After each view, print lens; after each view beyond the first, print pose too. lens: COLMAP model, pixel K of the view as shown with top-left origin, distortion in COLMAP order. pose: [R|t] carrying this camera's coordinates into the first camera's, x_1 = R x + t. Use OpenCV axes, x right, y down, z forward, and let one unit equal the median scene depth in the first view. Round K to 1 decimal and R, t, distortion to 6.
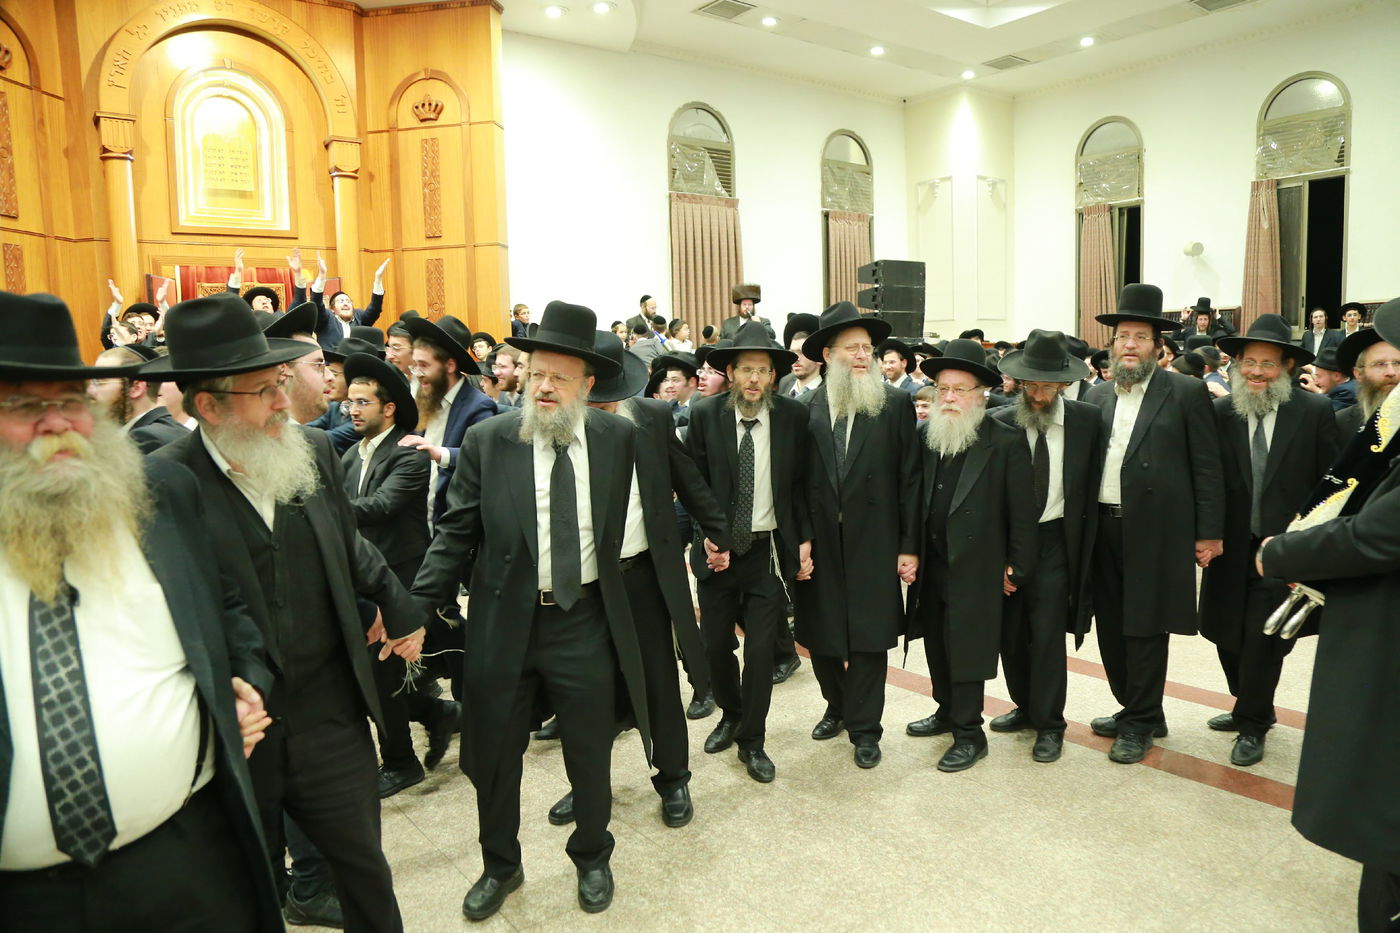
lens RADIAL K [[1024.3, 0, 700.0], [0, 1024.3, 466.5], [0, 0, 1]] dist [-0.078553, 0.084328]
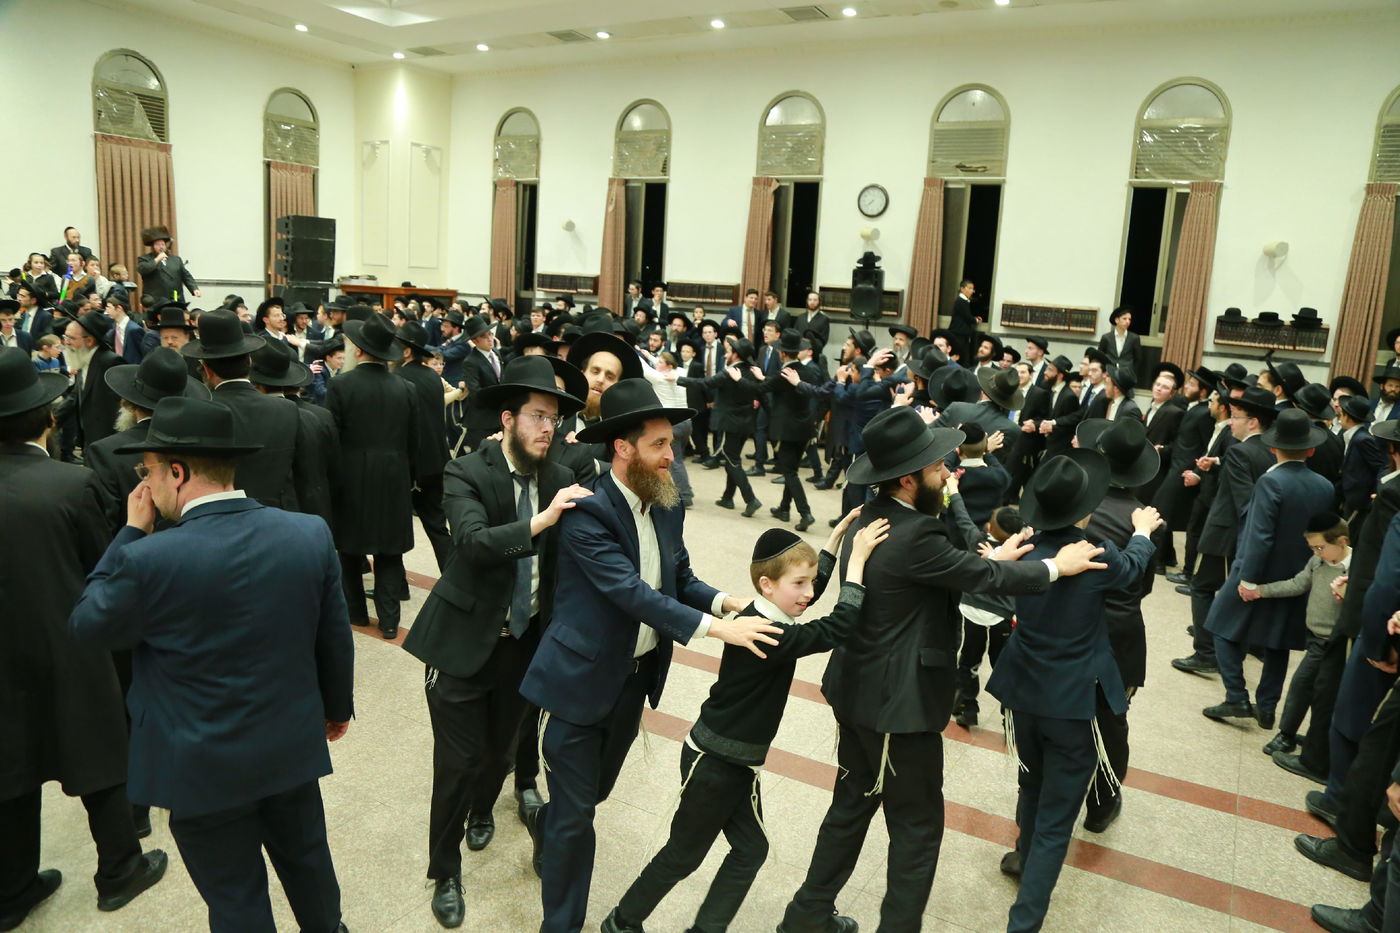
lens RADIAL K [[1024.3, 0, 700.0], [0, 1024.3, 466.5], [0, 0, 1]] dist [-0.078553, 0.084328]
pose [[0.933494, 0.011963, 0.358394, 0.188057], [-0.042602, 0.996065, 0.077715, -0.022105], [-0.356054, -0.087815, 0.930330, -0.260948]]
